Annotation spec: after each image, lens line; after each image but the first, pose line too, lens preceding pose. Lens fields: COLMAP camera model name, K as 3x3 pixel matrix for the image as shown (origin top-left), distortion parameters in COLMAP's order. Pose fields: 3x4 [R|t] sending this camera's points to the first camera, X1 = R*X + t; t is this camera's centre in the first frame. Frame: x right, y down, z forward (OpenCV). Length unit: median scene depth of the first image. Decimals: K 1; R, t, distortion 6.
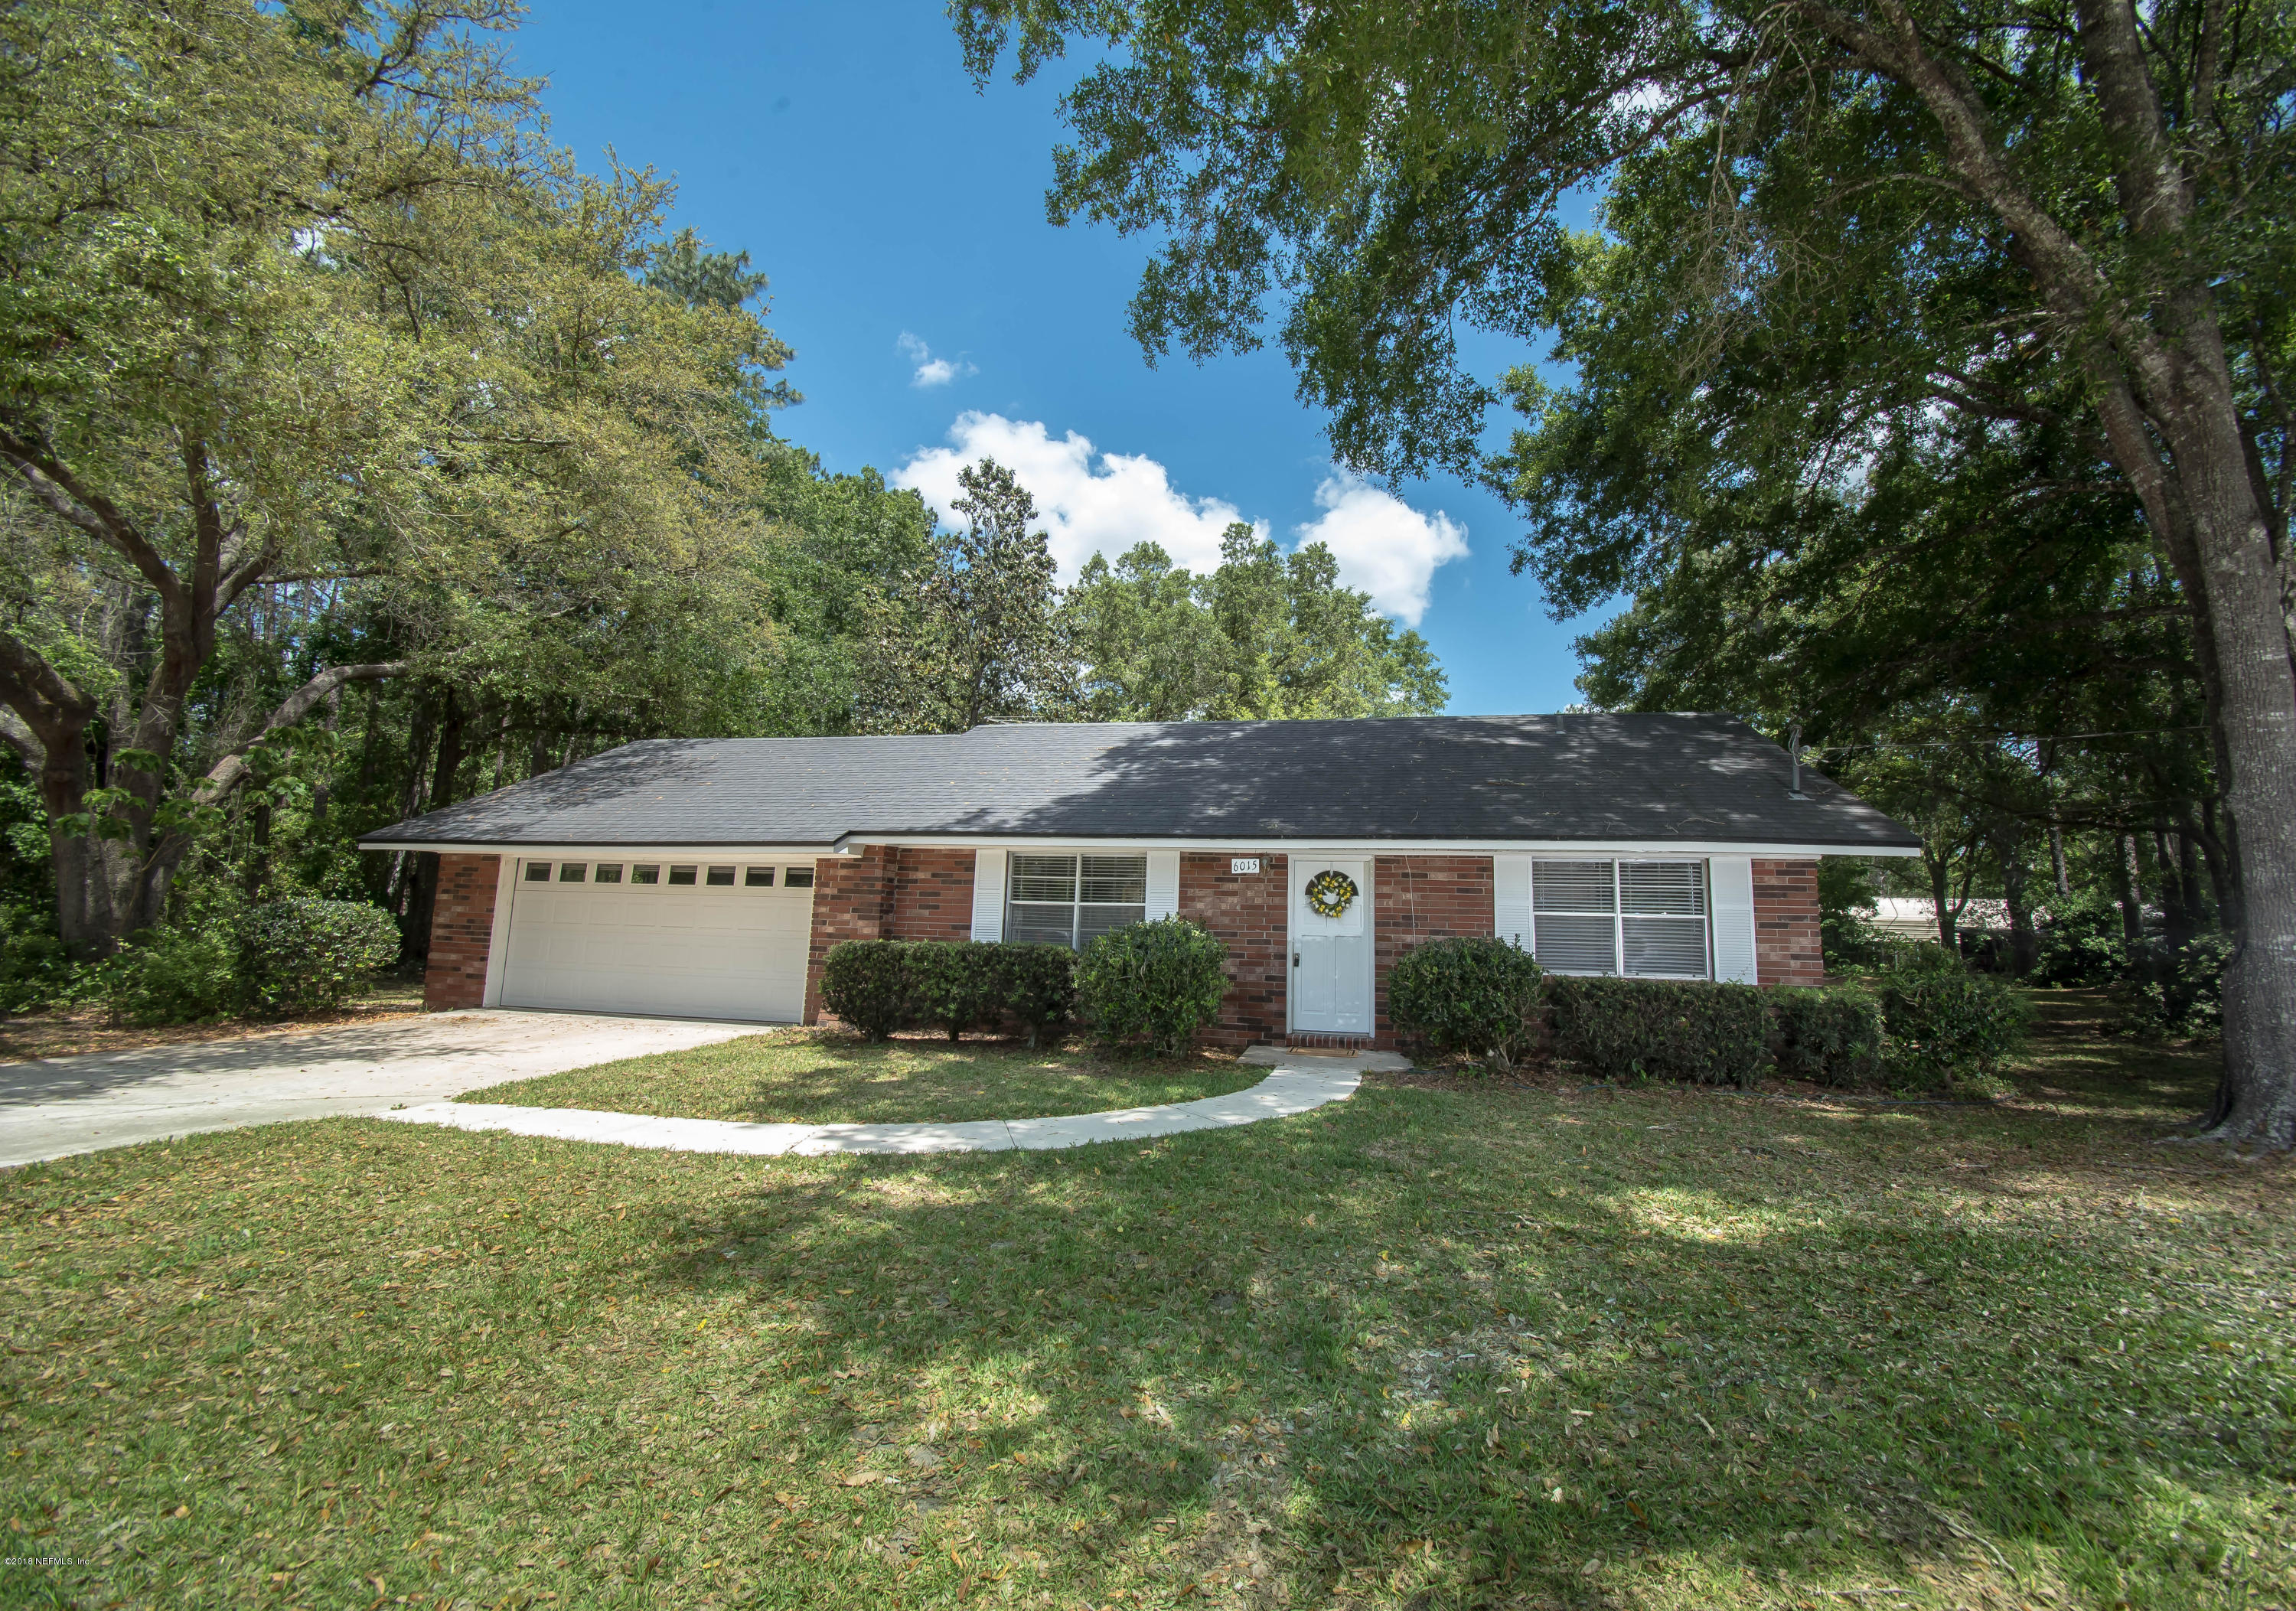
lens RADIAL K [[887.4, 0, 1215.7], [0, 887.4, 815.1], [0, 0, 1]] dist [-0.007475, 0.000110]
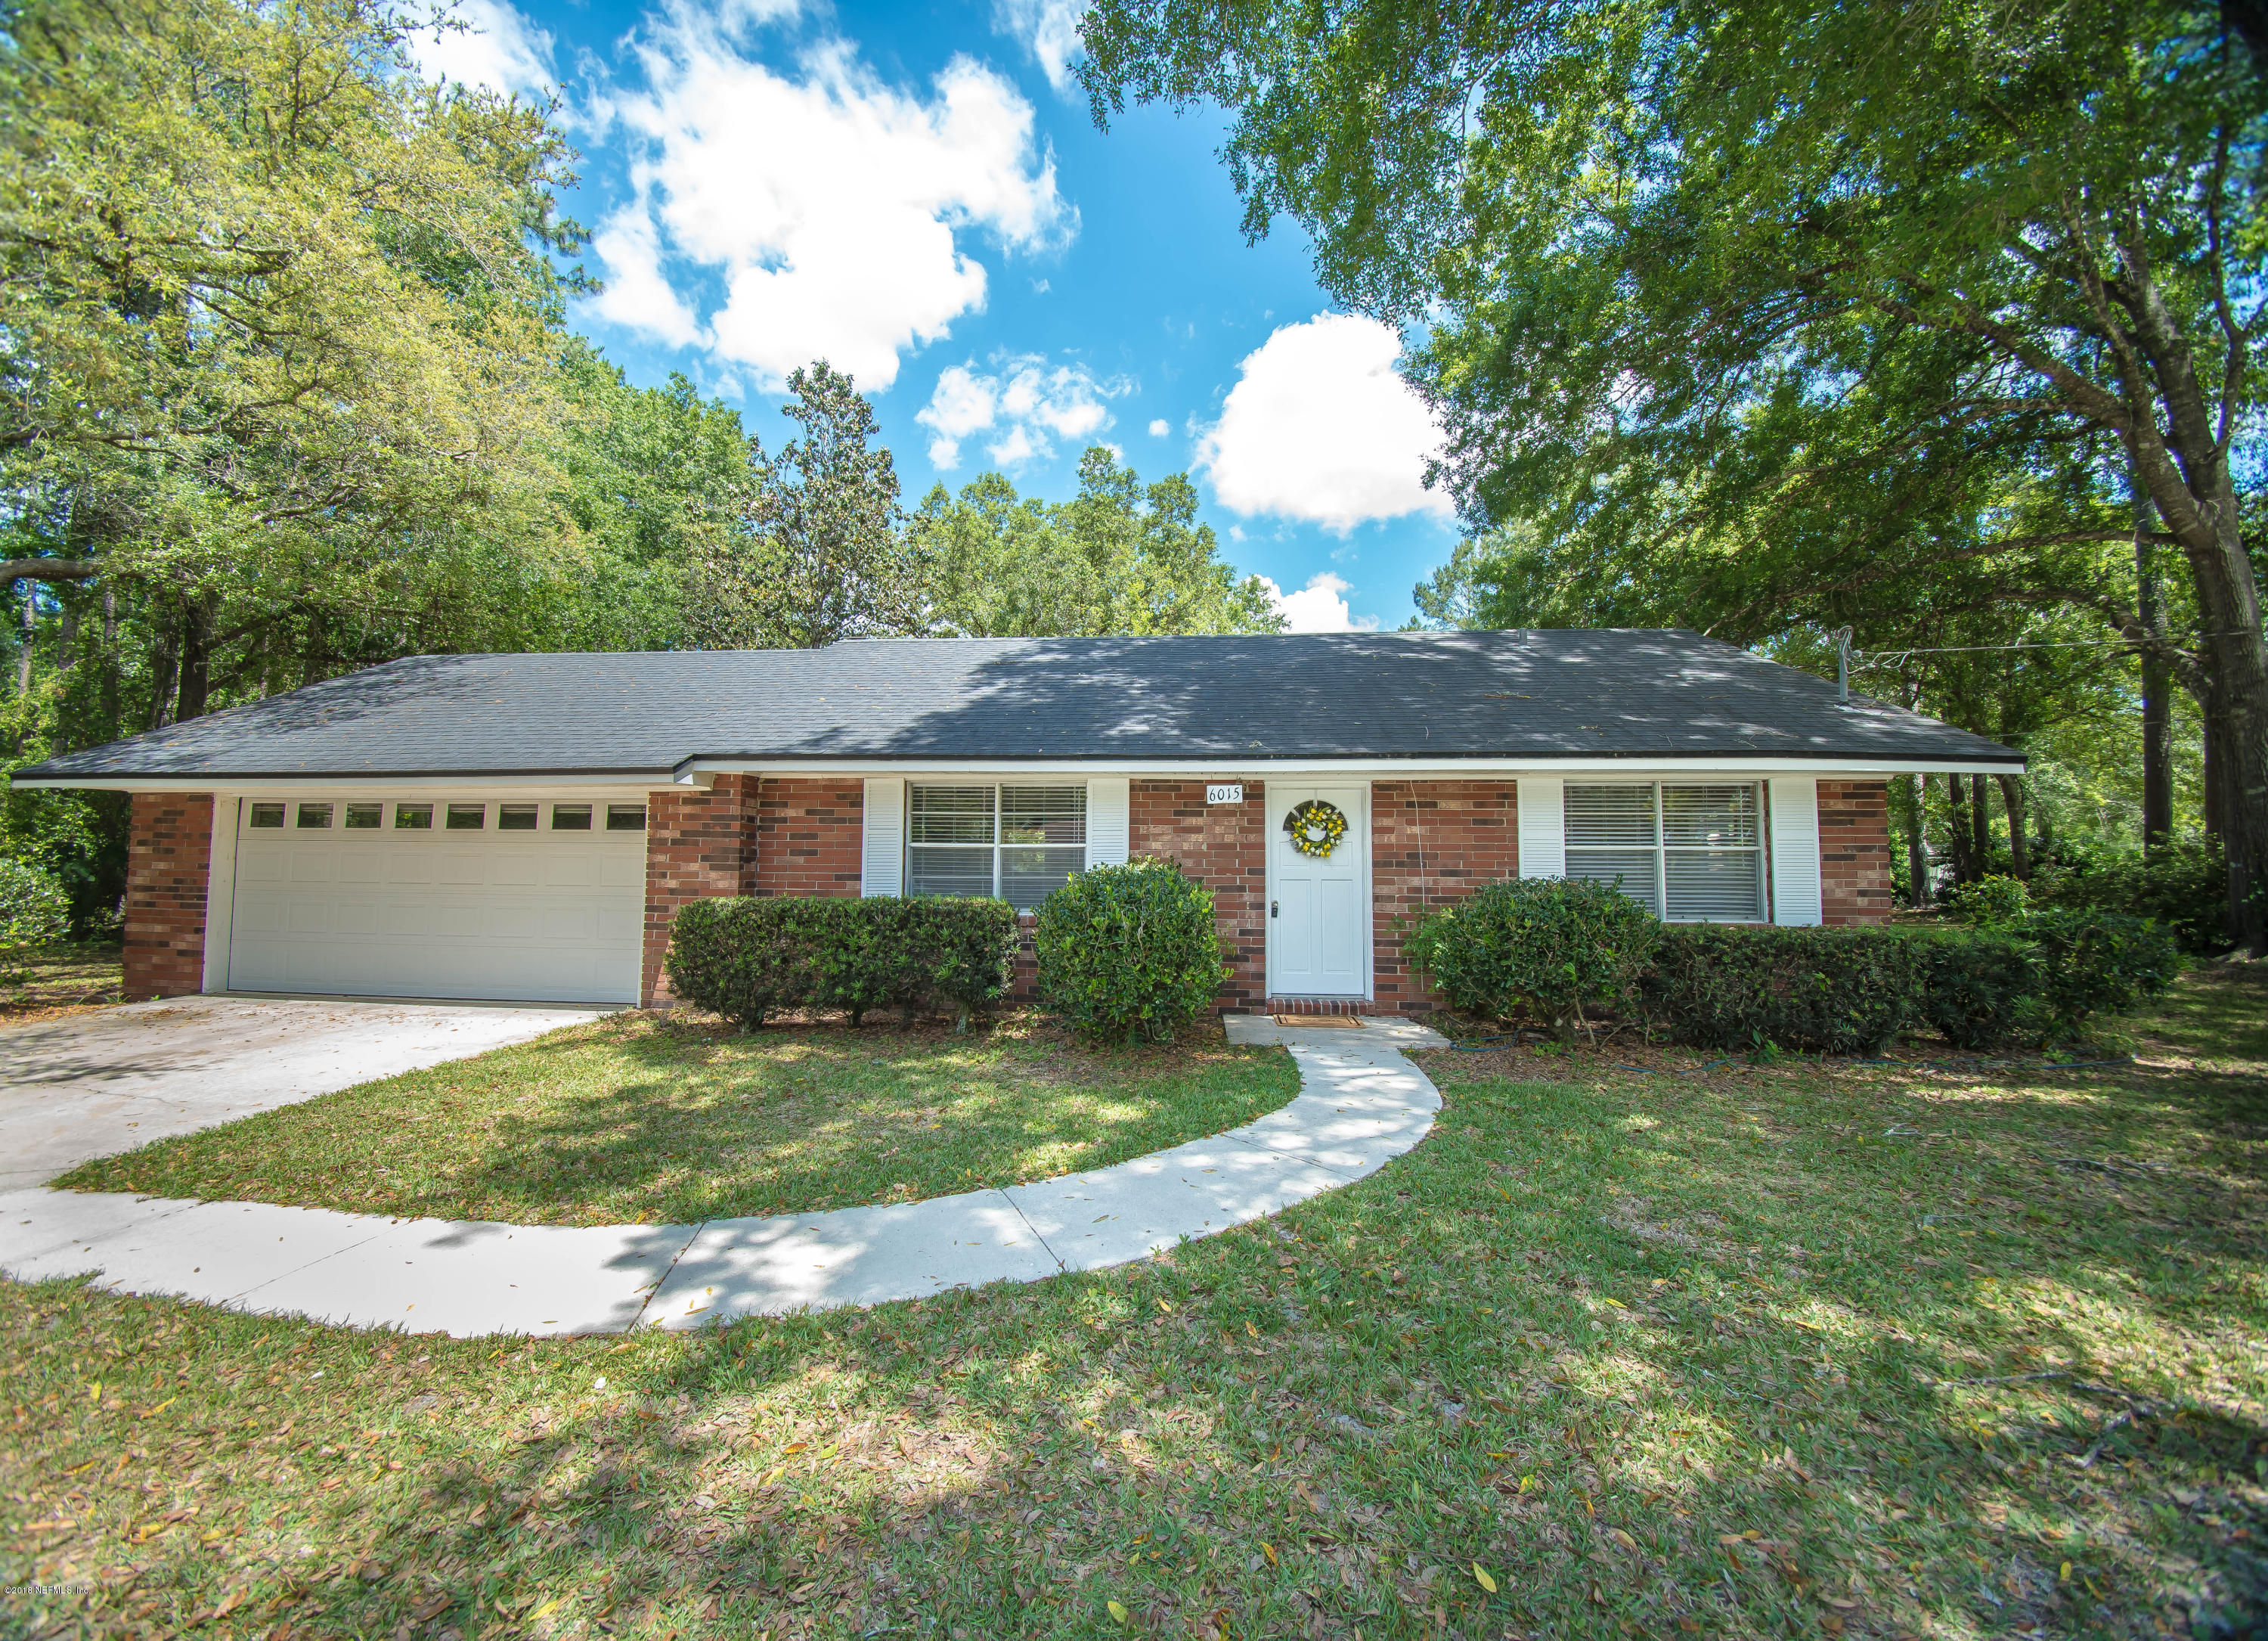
lens RADIAL K [[830.3, 0, 1123.8], [0, 830.3, 828.3], [0, 0, 1]] dist [-0.013492, -0.002017]
pose [[0.994010, -0.012728, 0.108545, -0.123297], [0.004823, 0.997336, 0.072778, 0.030814], [-0.109182, -0.071819, 0.991424, 0.249650]]
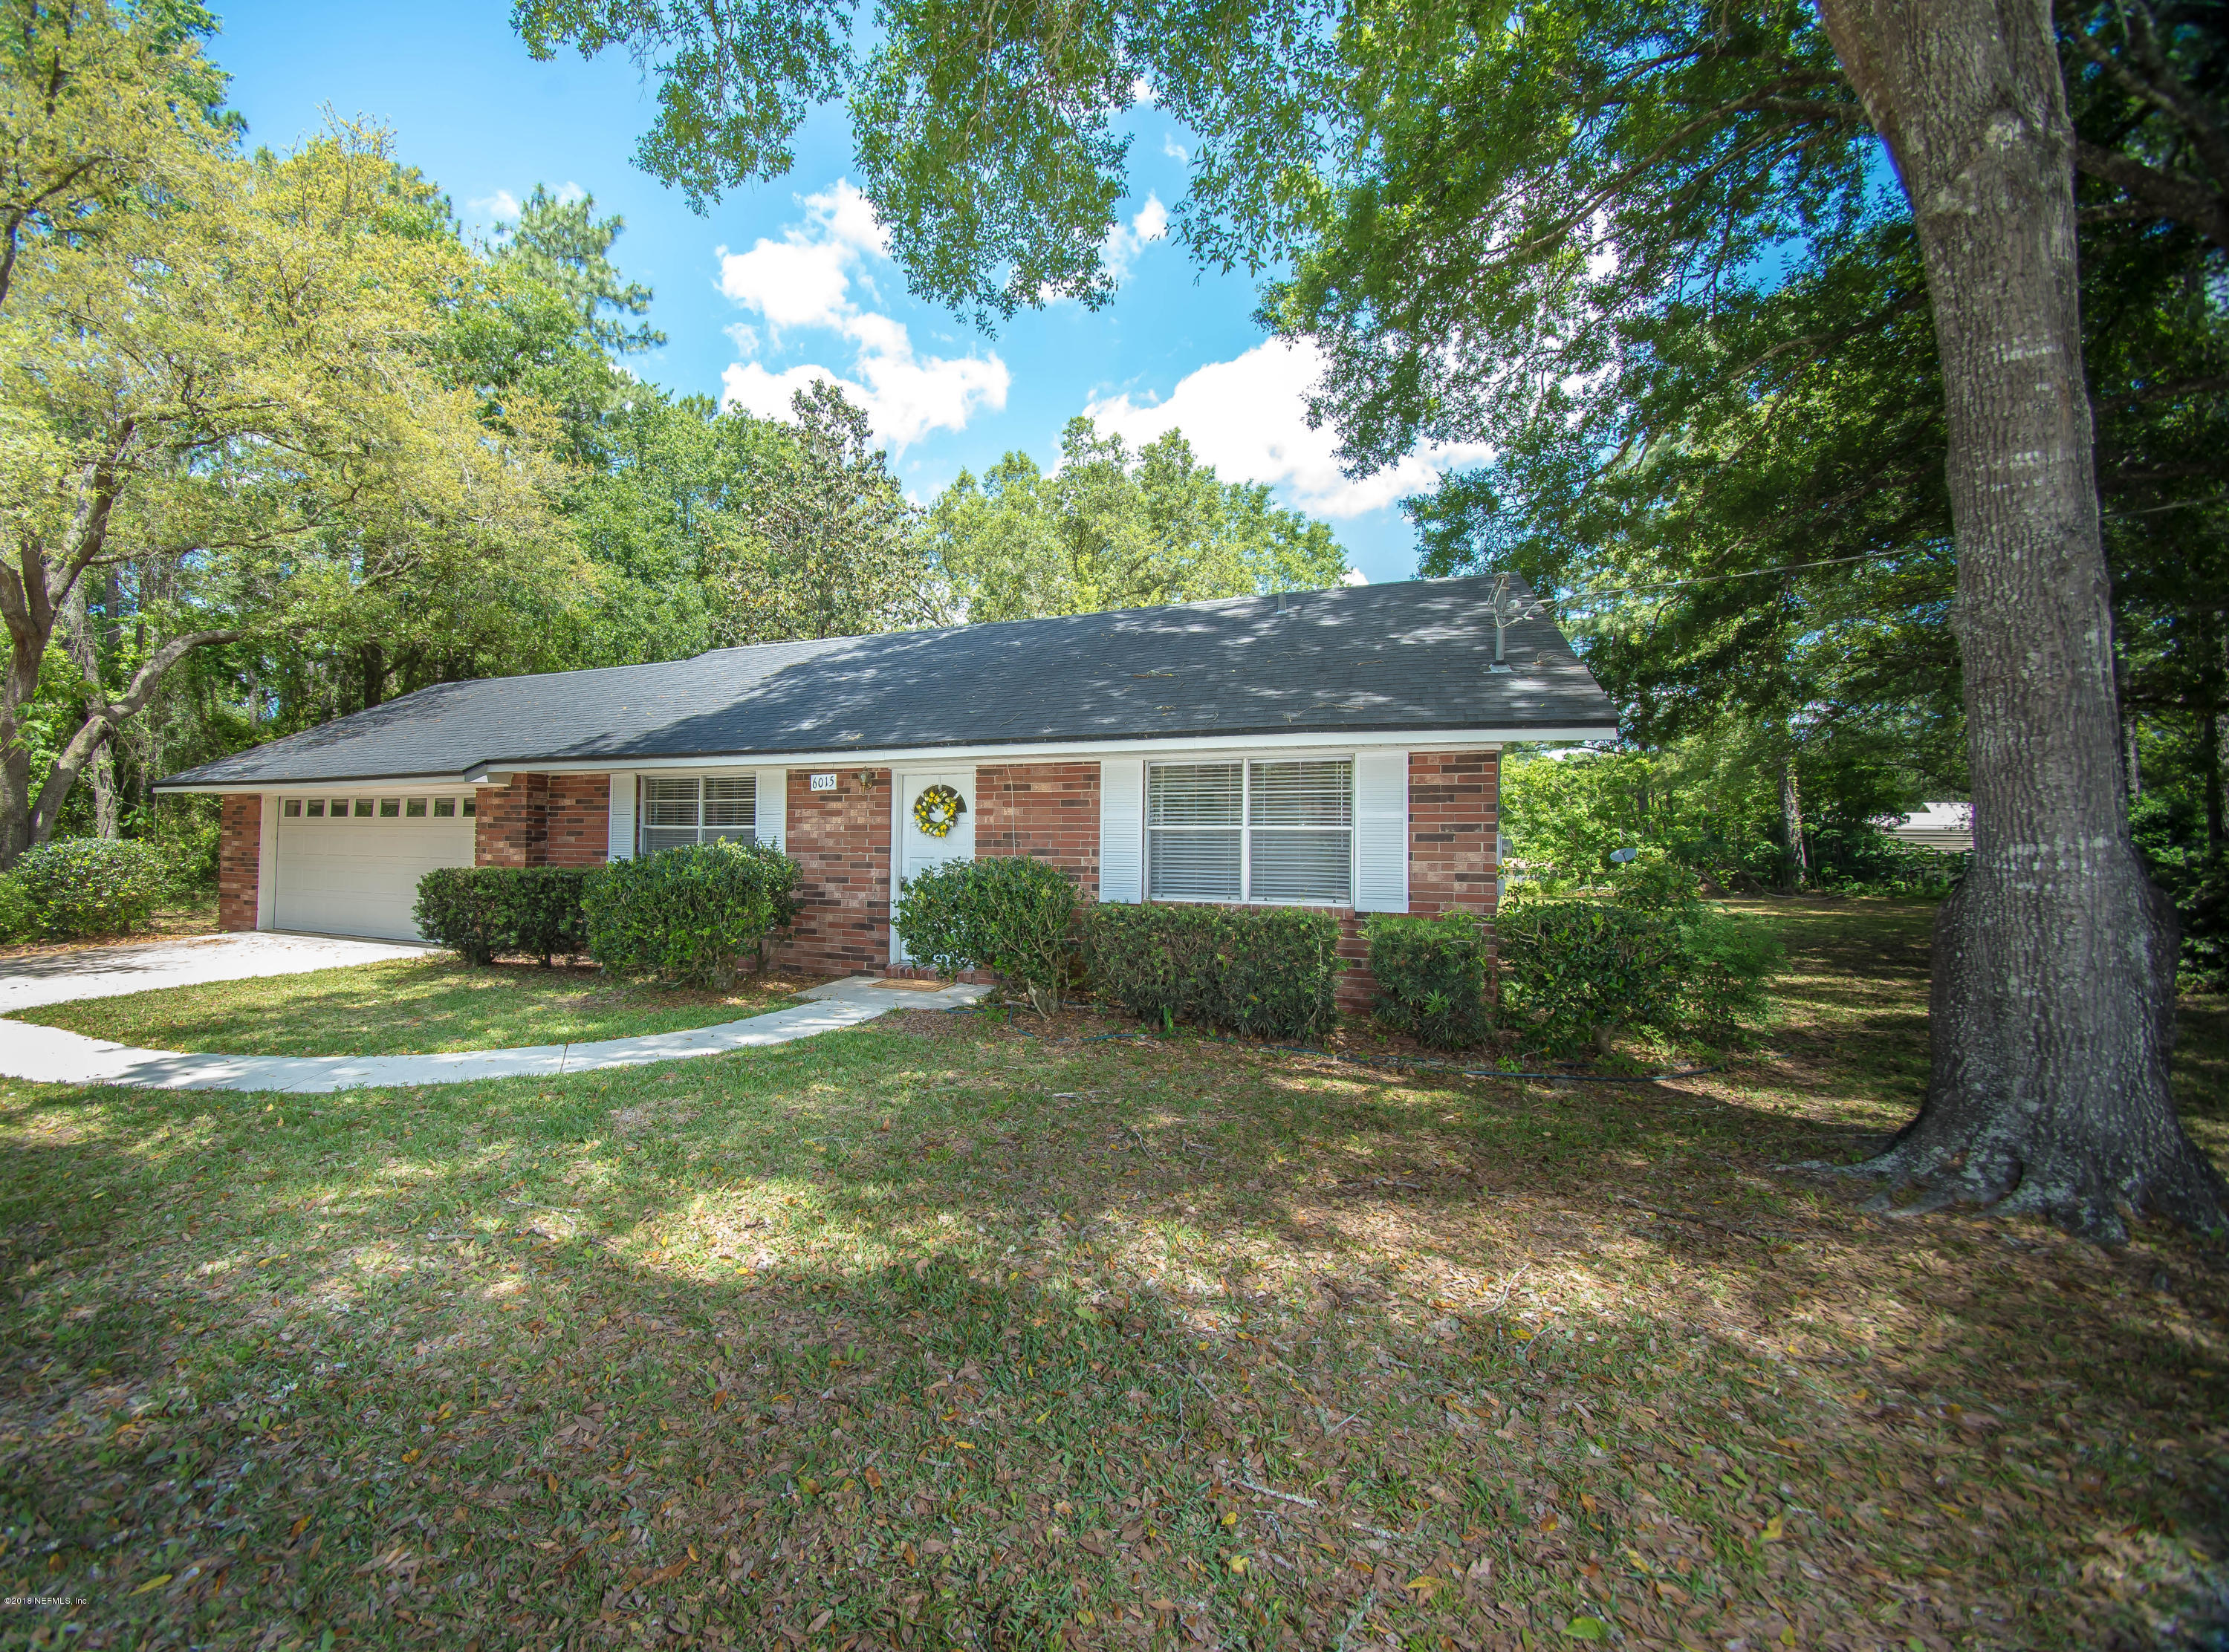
lens RADIAL K [[876.2, 0, 1022.8], [0, 876.2, 830.9], [0, 0, 1]] dist [-0.018858, -0.001904]
pose [[0.978211, -0.019191, -0.206722, 0.375068], [0.040193, 0.994386, 0.097883, 0.025590], [0.203683, -0.104059, 0.973491, 0.157384]]
